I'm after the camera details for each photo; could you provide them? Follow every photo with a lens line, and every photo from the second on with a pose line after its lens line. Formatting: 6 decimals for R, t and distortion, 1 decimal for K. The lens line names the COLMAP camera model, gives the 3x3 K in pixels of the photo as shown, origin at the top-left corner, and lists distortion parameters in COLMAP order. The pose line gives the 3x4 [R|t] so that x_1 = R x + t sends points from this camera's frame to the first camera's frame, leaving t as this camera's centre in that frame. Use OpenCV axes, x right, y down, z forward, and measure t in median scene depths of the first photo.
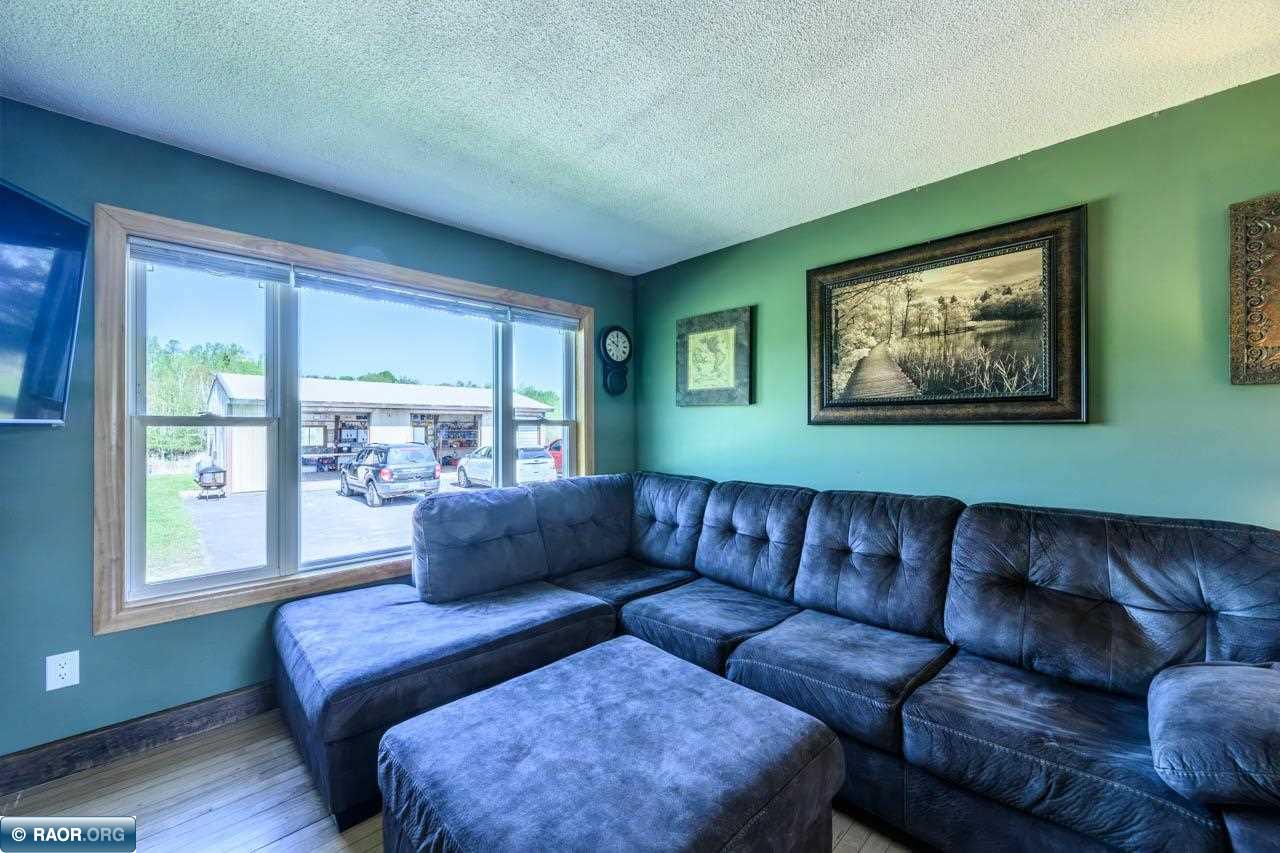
lens RADIAL K [[500.0, 0, 640.0], [0, 500.0, 426.5], [0, 0, 1]] dist [0.000773, -0.000210]
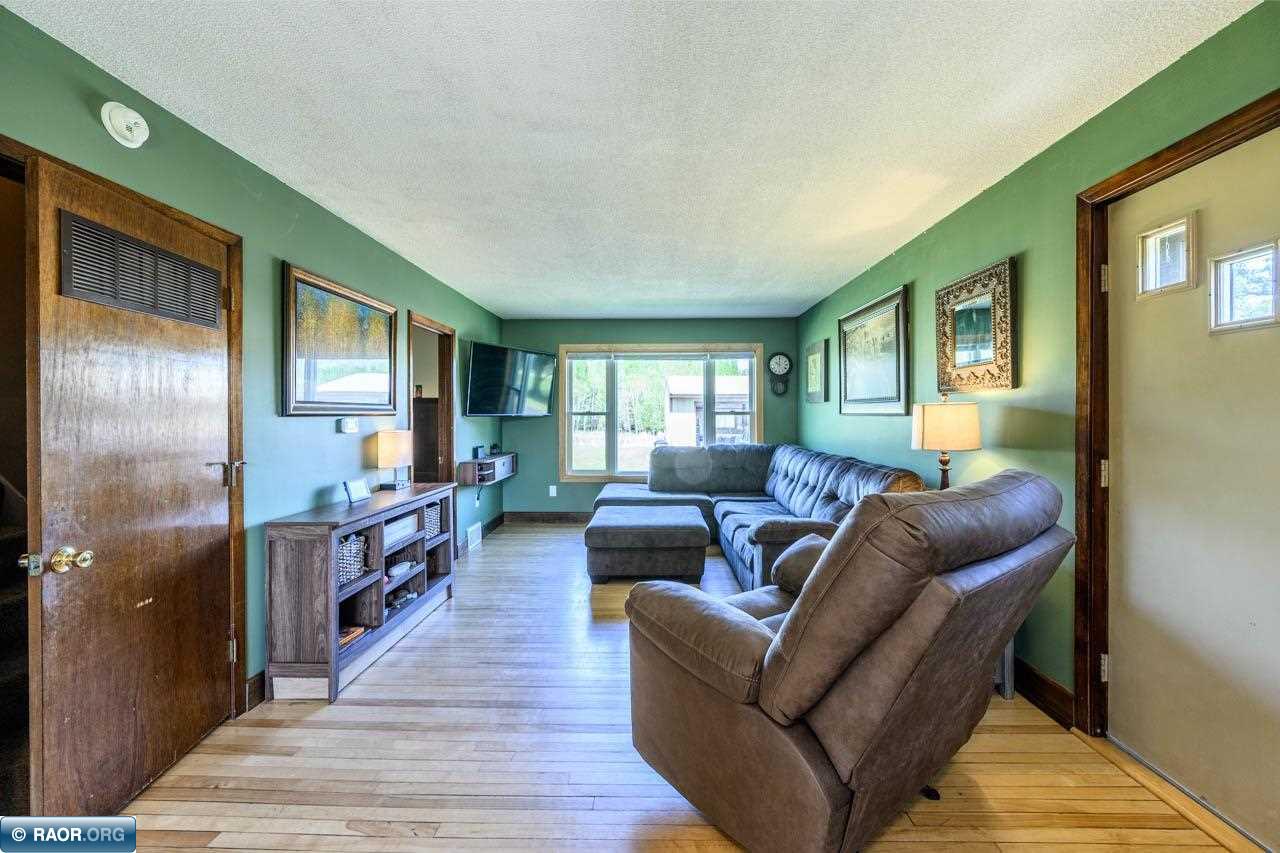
lens RADIAL K [[500.0, 0, 640.0], [0, 500.0, 426.5], [0, 0, 1]] dist [0.000773, -0.000210]
pose [[0.696813, 0.018306, -0.717019, 1.247369], [0.003318, 0.999581, 0.028744, -0.016922], [0.717245, -0.022409, 0.696461, -0.690007]]
